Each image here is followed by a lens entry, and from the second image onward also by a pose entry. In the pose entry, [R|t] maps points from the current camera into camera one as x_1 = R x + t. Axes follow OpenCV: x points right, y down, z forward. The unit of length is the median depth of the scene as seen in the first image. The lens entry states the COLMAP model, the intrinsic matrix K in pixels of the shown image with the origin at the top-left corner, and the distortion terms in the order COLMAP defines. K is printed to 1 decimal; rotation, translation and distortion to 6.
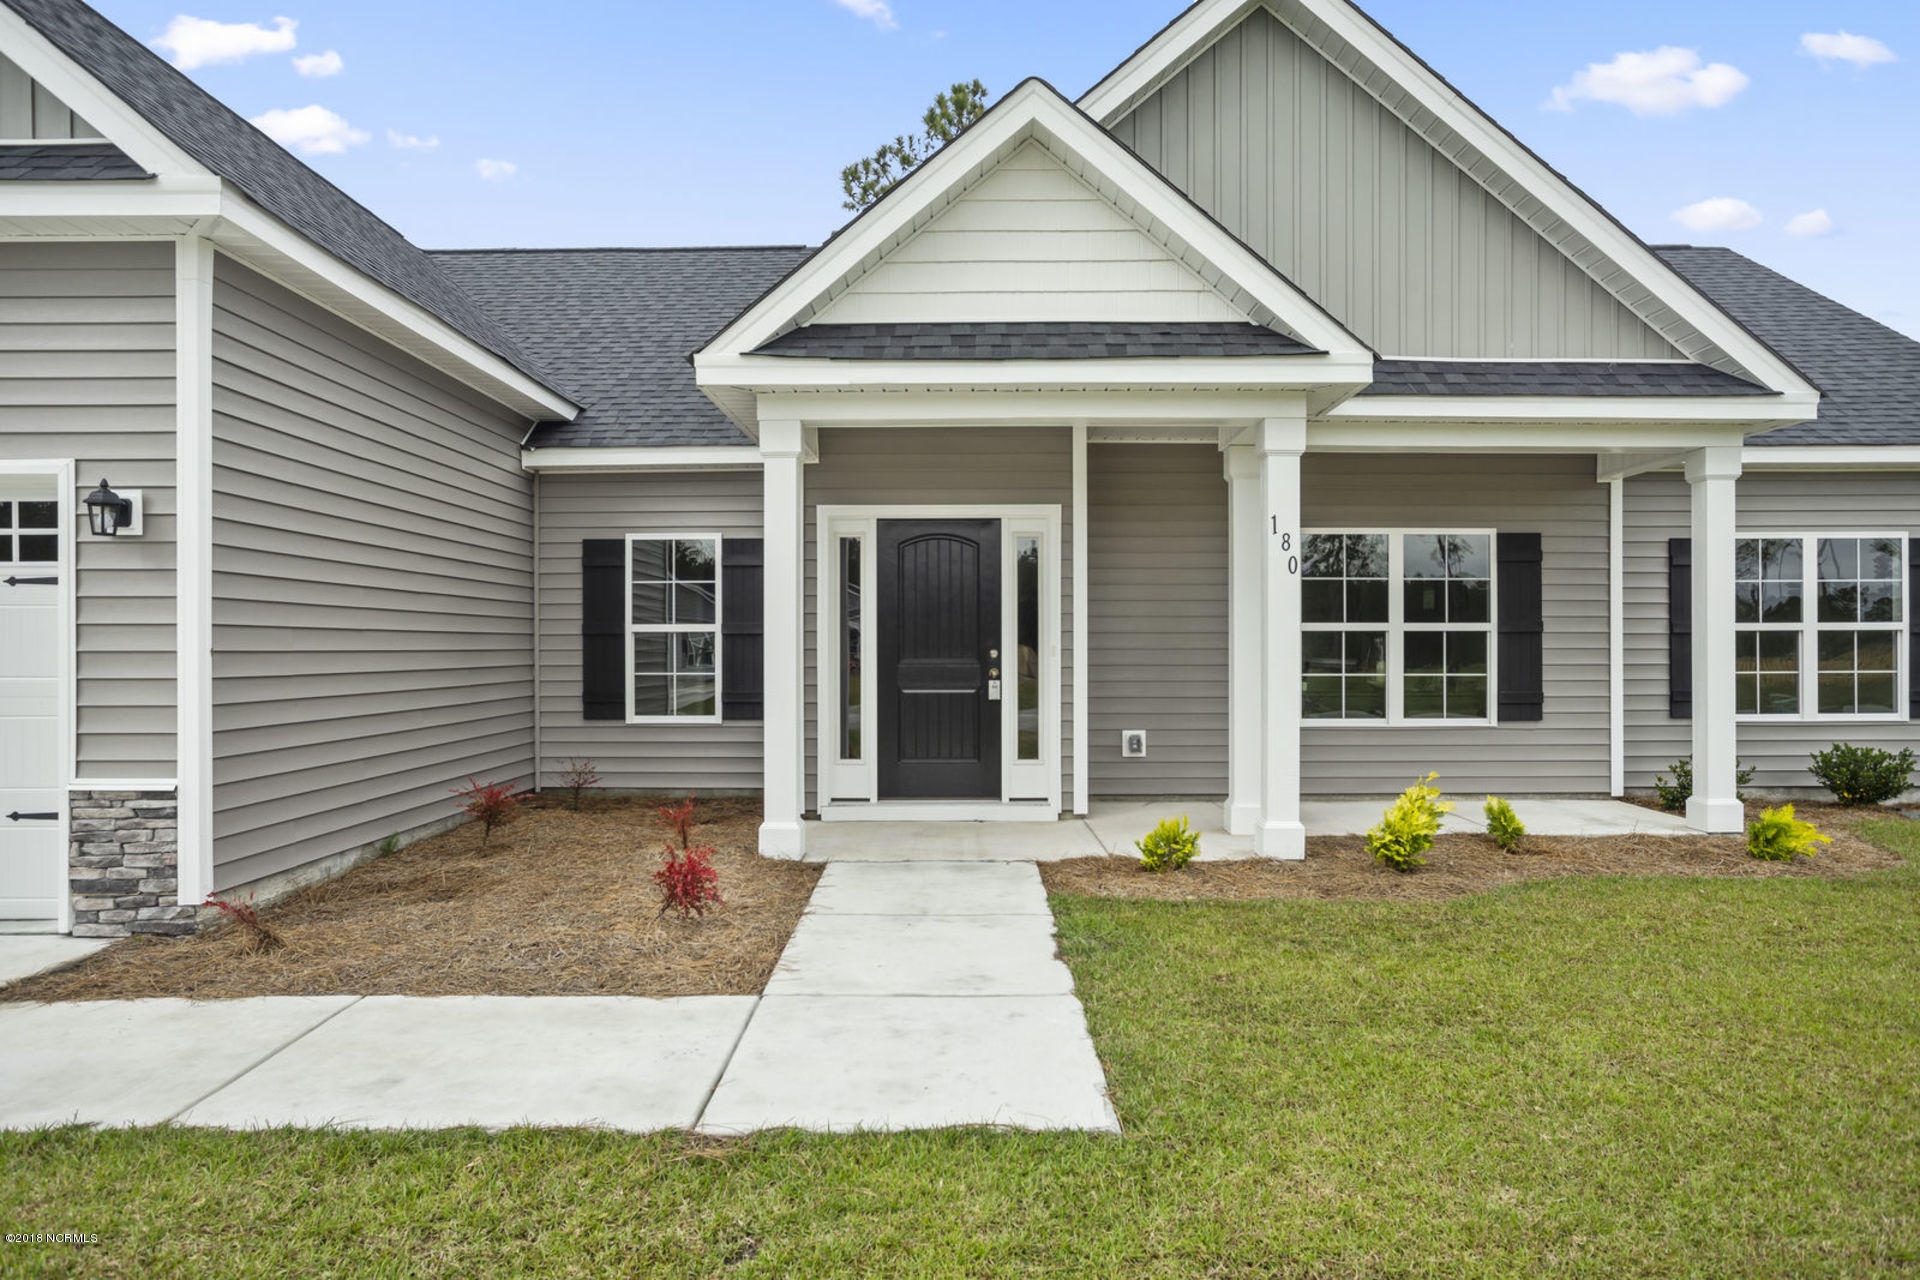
lens RADIAL K [[1121.0, 0, 955.1], [0, 1121.0, 650.6], [0, 0, 1]] dist [-0.035512, -0.000221]
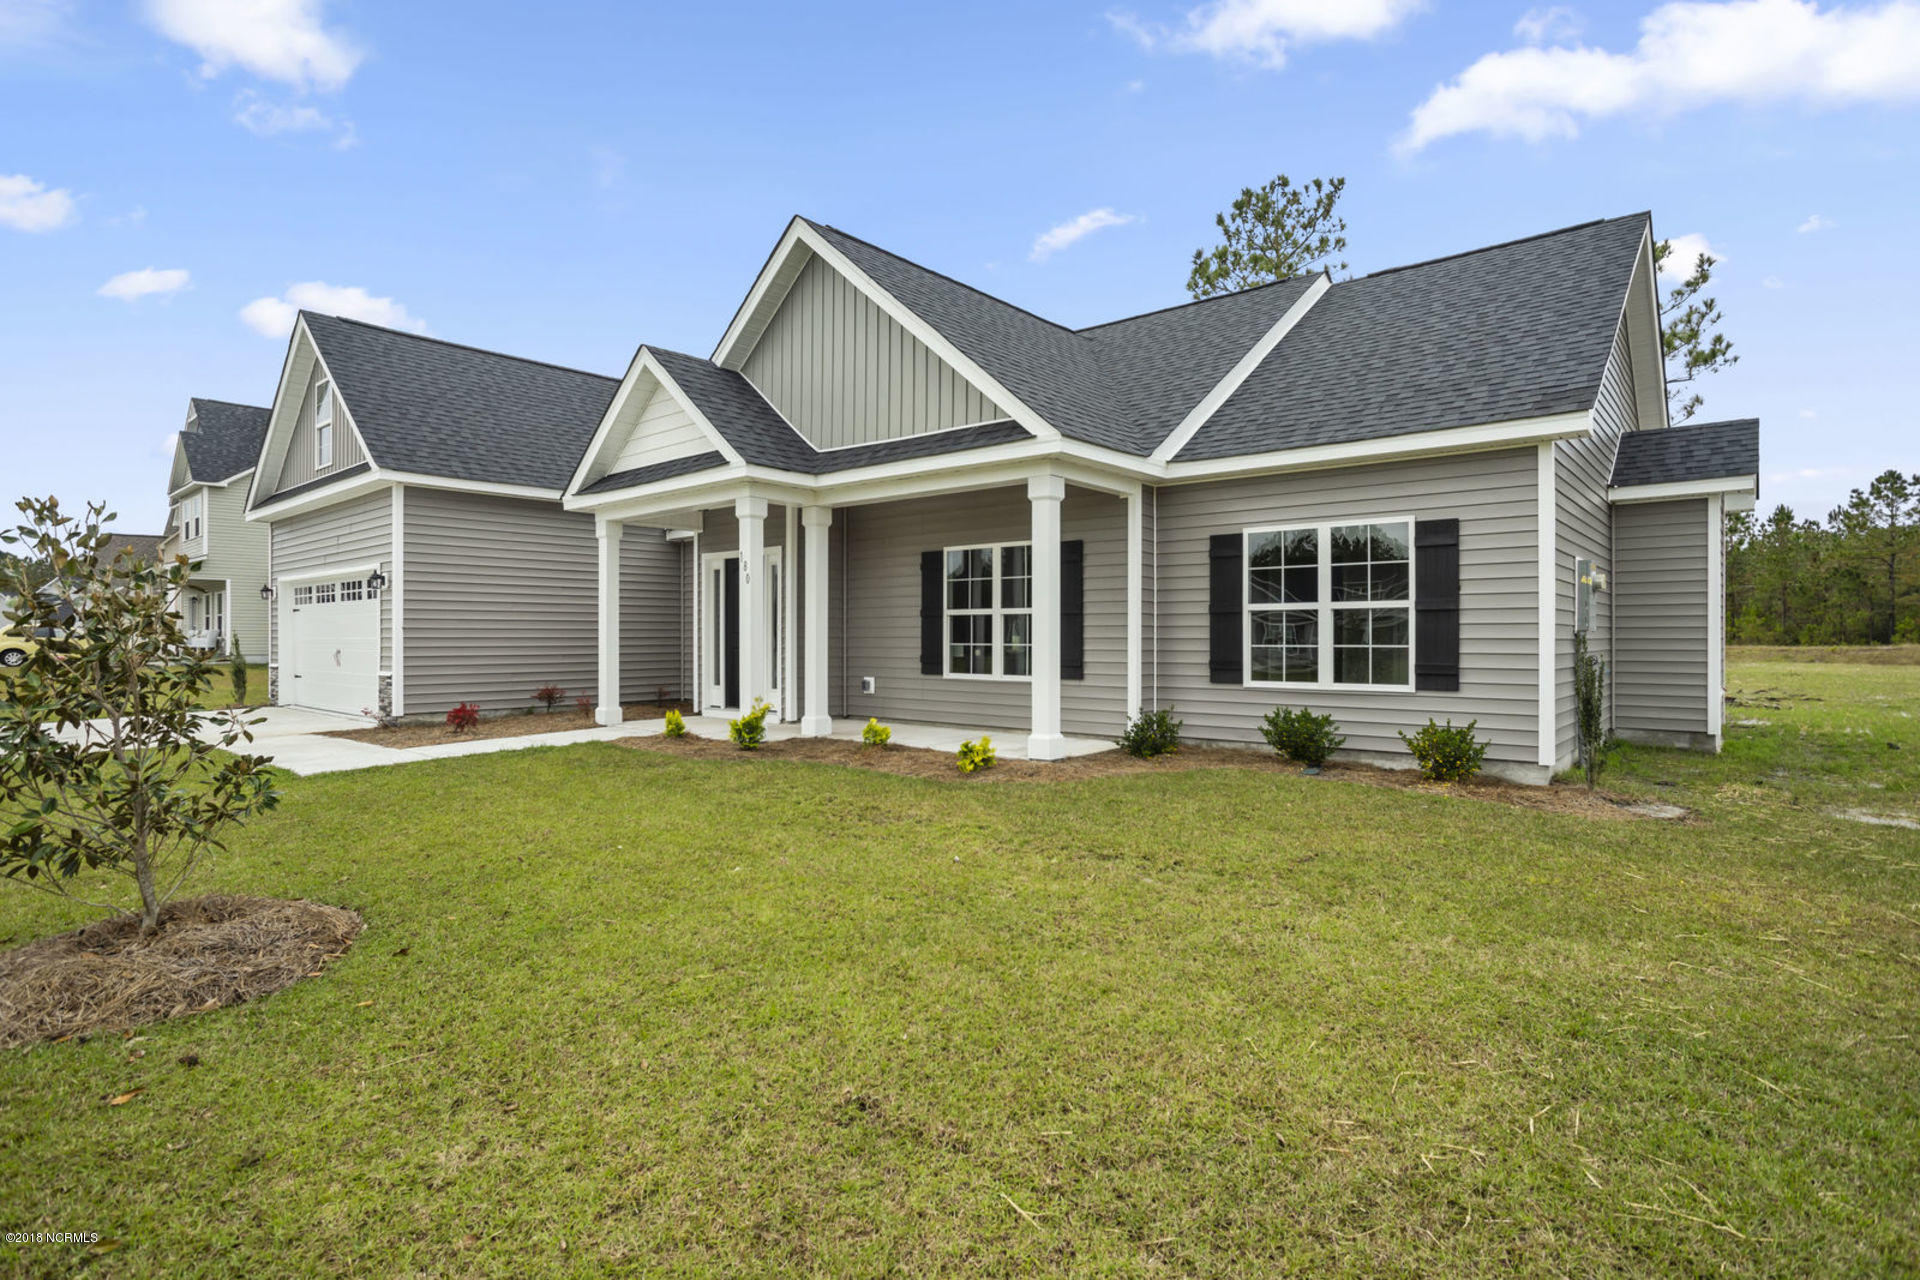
lens RADIAL K [[973.3, 0, 963.5], [0, 973.3, 663.1], [0, 0, 1]] dist [-0.013511, -0.000277]
pose [[0.774818, 0.020204, -0.631861, 0.153389], [0.003940, 0.999315, 0.036785, -0.000117], [0.632172, -0.030991, 0.774208, -0.001292]]
